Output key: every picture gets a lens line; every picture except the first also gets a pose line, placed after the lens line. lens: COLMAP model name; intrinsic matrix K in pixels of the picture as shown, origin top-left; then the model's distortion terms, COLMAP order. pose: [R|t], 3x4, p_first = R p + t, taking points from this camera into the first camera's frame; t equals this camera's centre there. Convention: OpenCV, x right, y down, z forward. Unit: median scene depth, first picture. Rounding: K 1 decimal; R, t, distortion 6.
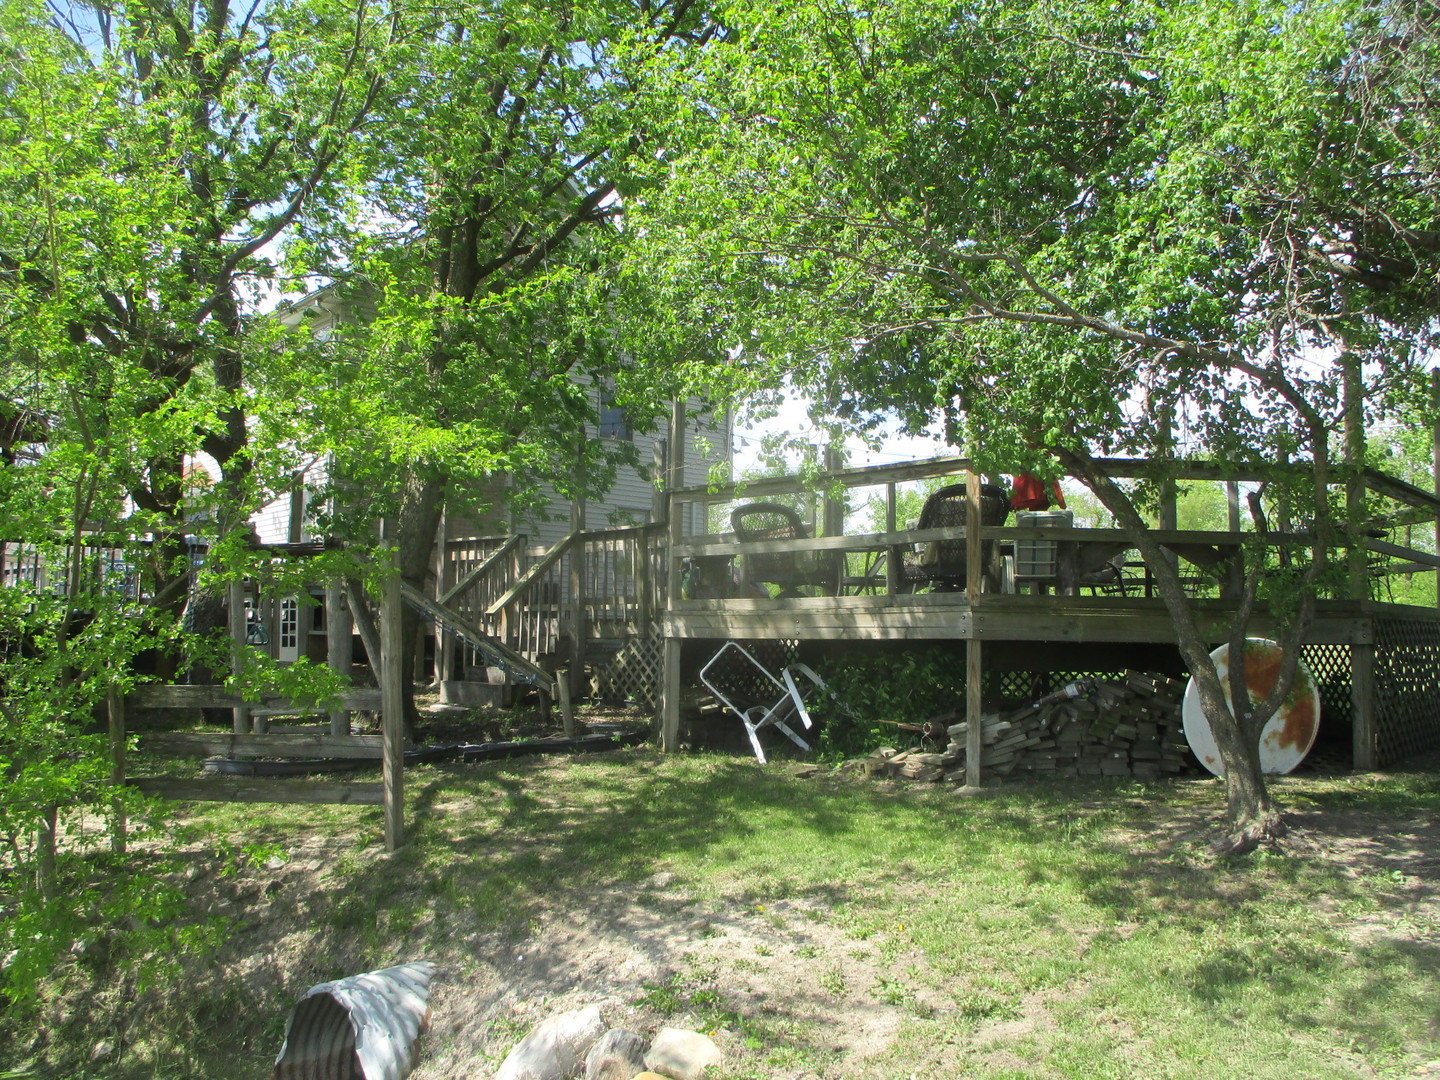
lens RADIAL K [[1186.6, 0, 724.3], [0, 1186.6, 536.1], [0, 0, 1]] dist [-0.032970, 0.007784]
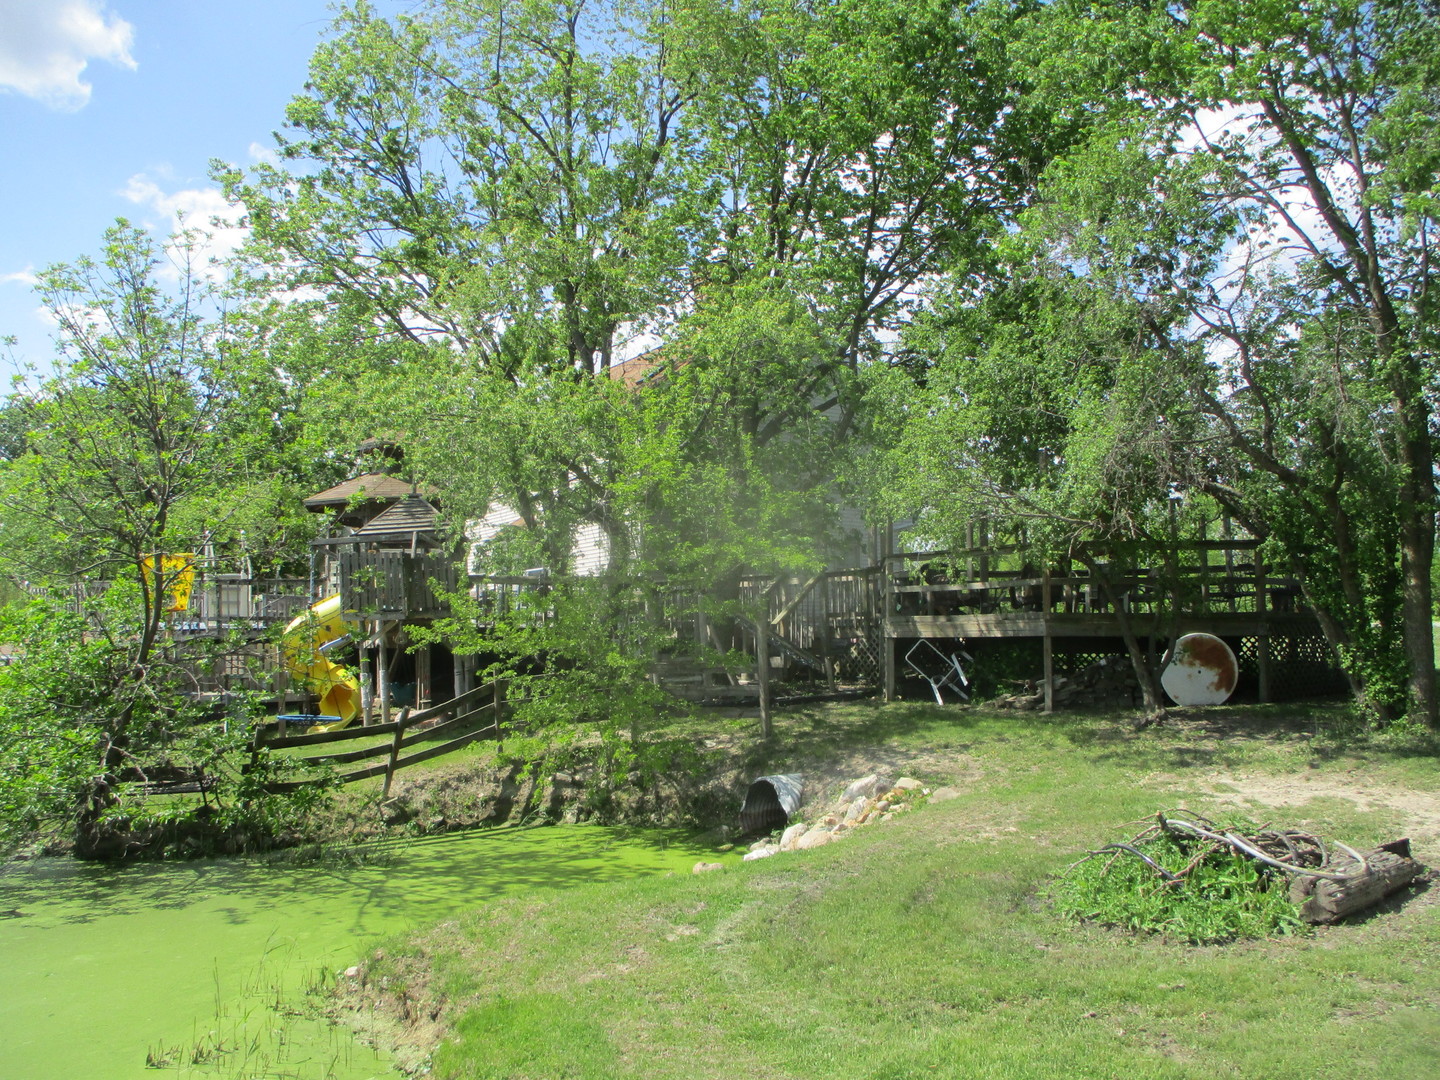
lens RADIAL K [[1186.6, 0, 724.3], [0, 1186.6, 536.1], [0, 0, 1]] dist [-0.032970, 0.007784]
pose [[0.986355, -0.028463, -0.162151, 0.006104], [0.028486, 0.999592, -0.002184, -0.083023], [0.162147, -0.002465, 0.986763, -0.948697]]
